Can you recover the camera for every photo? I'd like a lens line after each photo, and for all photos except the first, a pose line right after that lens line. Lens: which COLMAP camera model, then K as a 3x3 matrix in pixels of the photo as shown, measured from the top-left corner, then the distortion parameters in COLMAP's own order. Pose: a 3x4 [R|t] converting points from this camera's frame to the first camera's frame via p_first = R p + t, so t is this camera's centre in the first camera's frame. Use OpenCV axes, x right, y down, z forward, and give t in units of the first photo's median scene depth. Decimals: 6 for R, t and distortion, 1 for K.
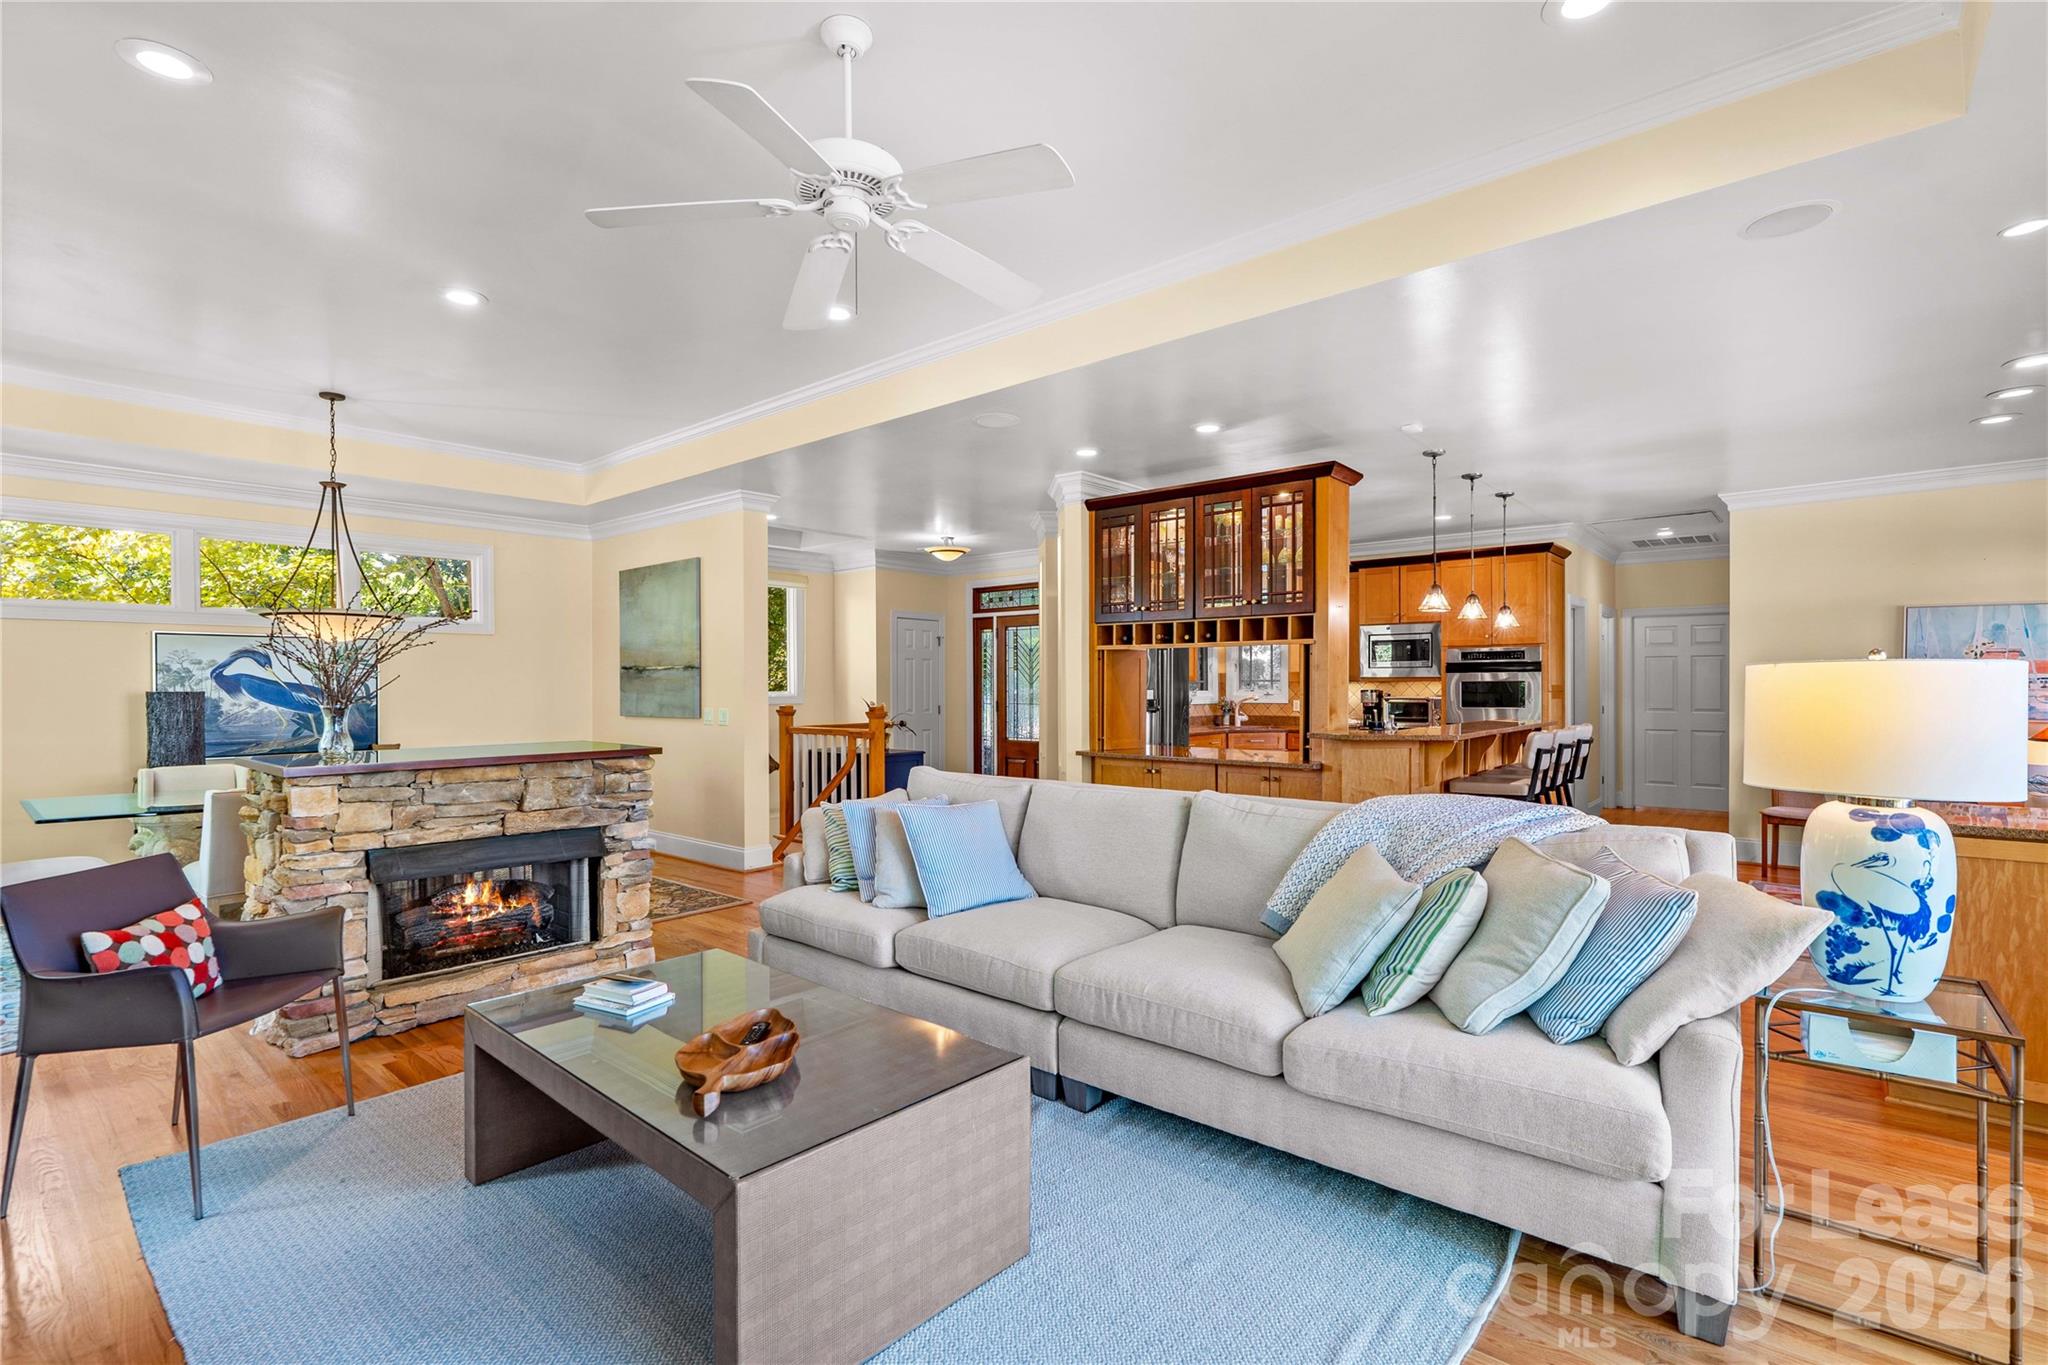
lens RADIAL K [[945.0, 0, 1019.0], [0, 945.0, 679.5], [0, 0, 1]] dist [0.000350, 0.000552]
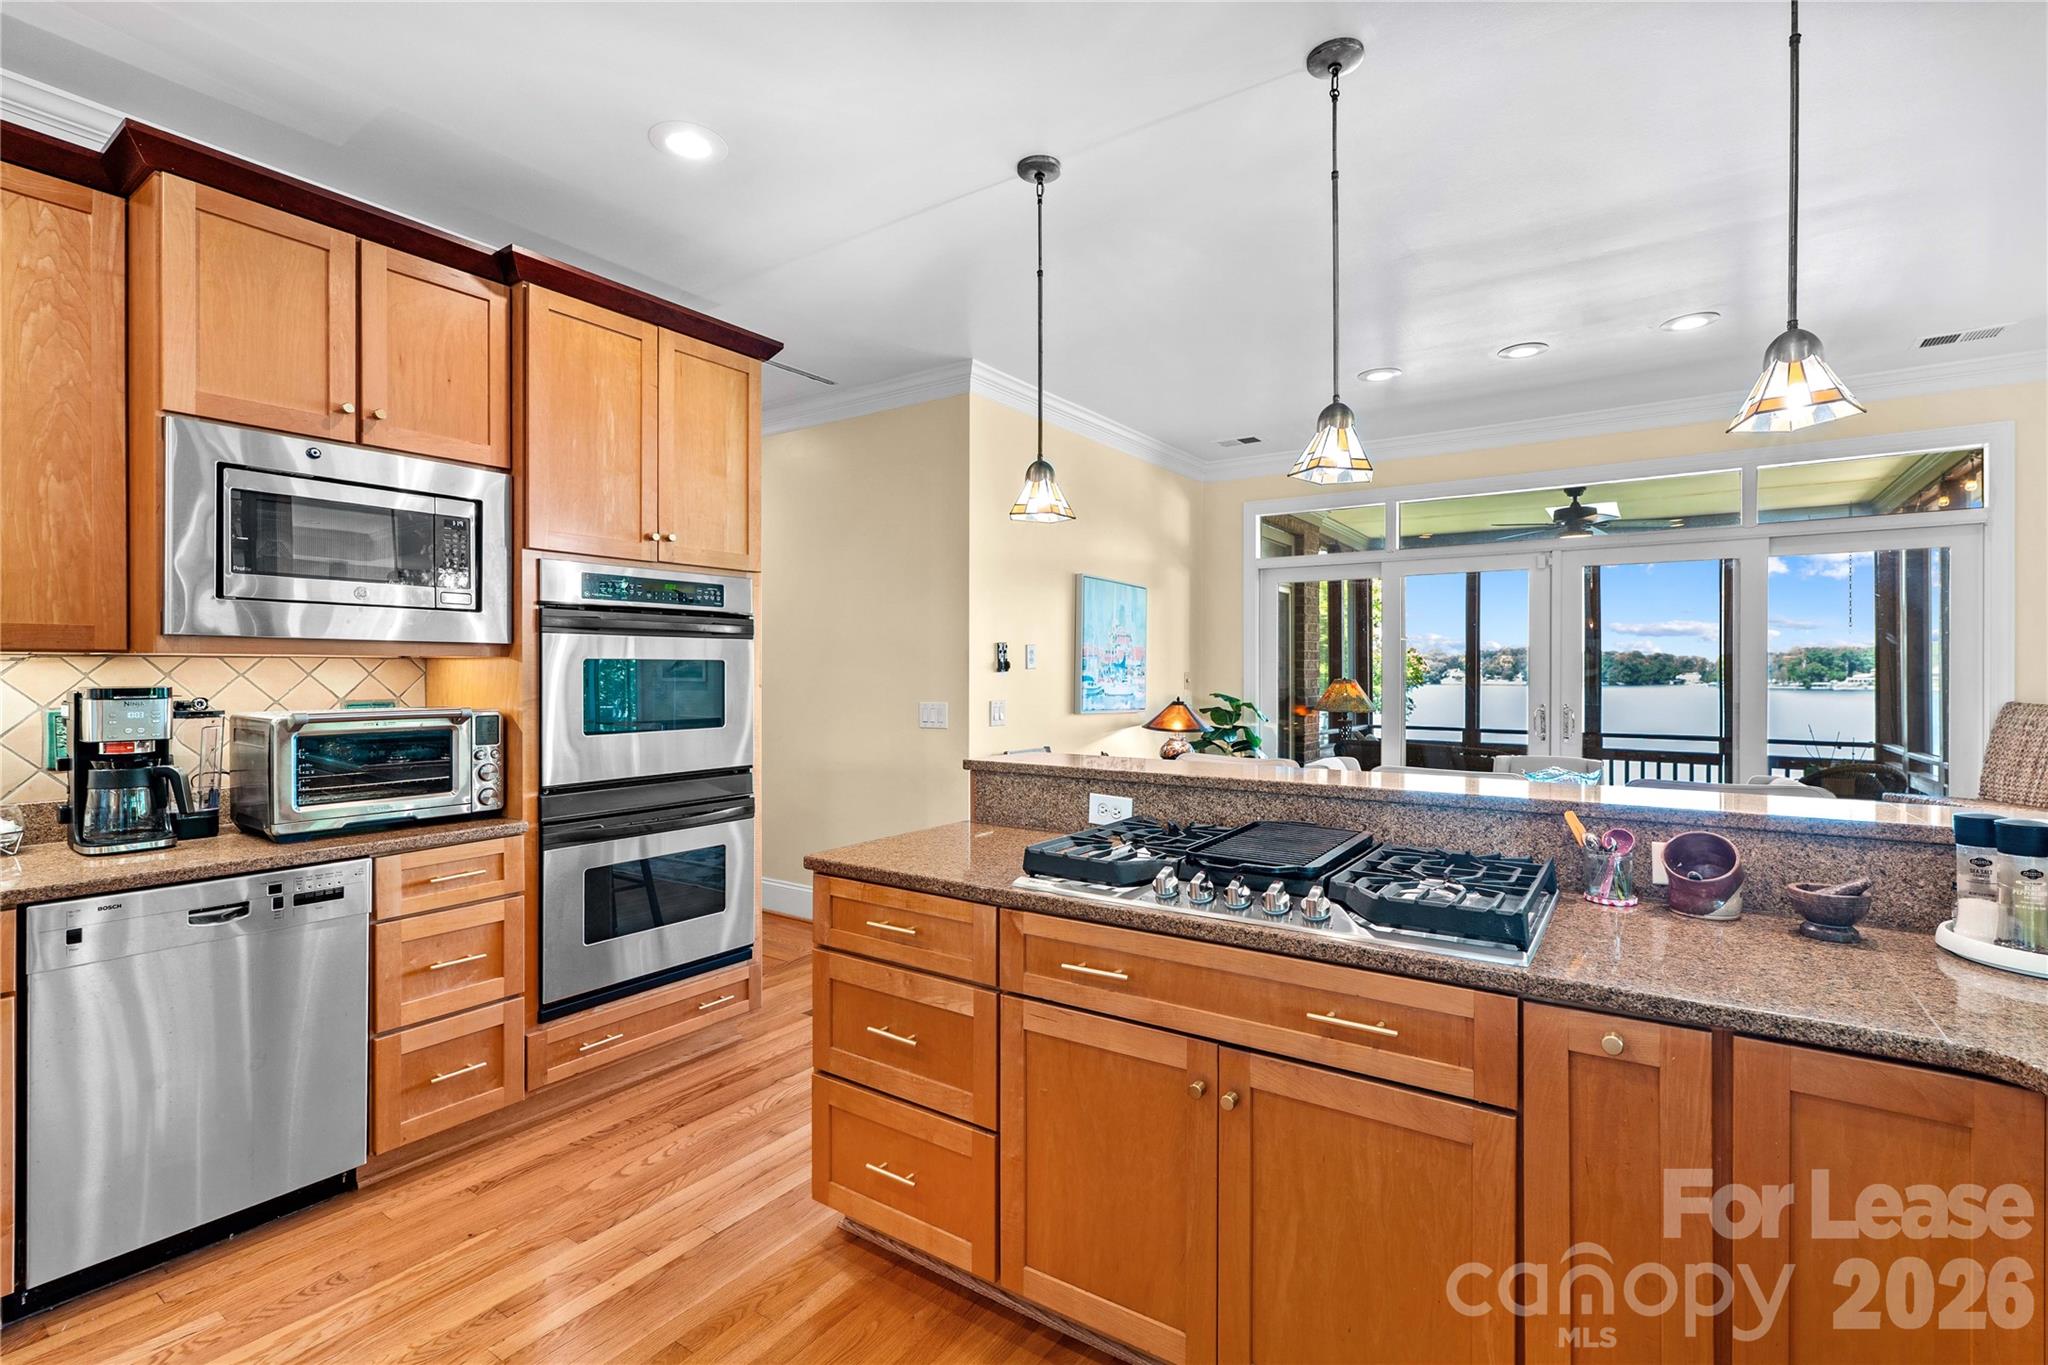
lens RADIAL K [[935.2, 0, 1018.9], [0, 935.2, 669.1], [0, 0, 1]] dist [0.001837, 0.000399]
pose [[-0.092090, 0.006620, 0.995729, 0.153640], [-0.009496, 0.999927, -0.007526, 0.008413], [-0.995705, -0.010149, -0.092021, 1.123176]]
